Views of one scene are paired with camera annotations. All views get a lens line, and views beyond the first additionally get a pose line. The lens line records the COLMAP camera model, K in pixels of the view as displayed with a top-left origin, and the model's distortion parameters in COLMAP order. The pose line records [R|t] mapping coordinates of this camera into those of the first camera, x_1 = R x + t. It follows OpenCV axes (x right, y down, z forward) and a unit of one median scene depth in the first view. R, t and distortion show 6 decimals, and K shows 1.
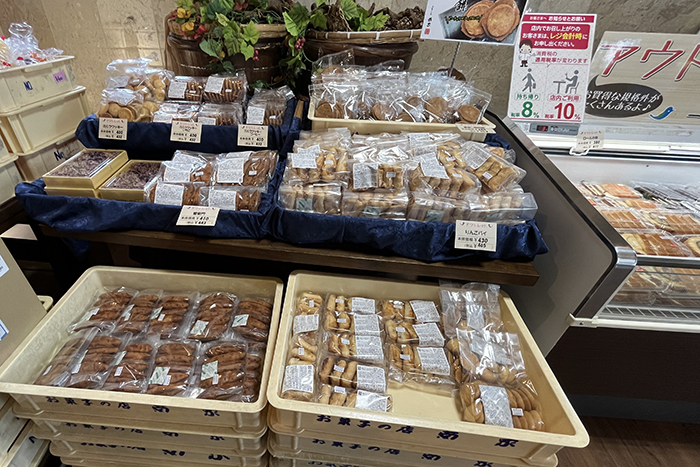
lens RADIAL K [[340.5, 0, 350.2], [0, 340.5, 233.2], [0, 0, 1]] dist [-0.001866, -0.000225]
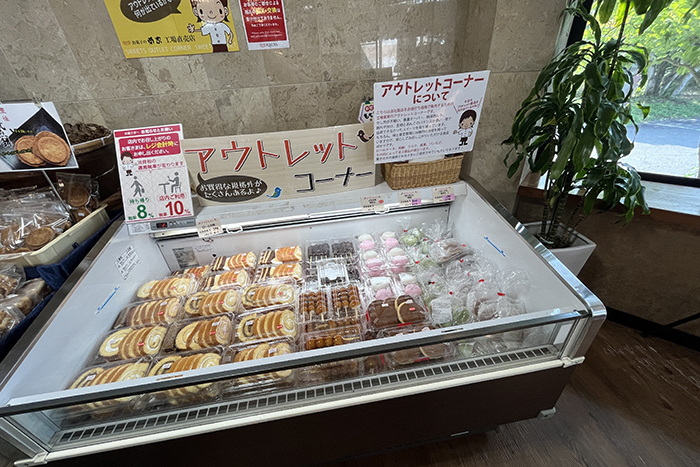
lens RADIAL K [[293.1, 0, 348.9], [0, 293.1, 233.7], [0, 0, 1]] dist [-0.003806, -0.000375]
pose [[0.973901, -0.181079, 0.136847, 1.049436], [0.191013, 0.979549, -0.063224, -0.107909], [-0.122600, 0.087714, 0.988573, -0.012262]]
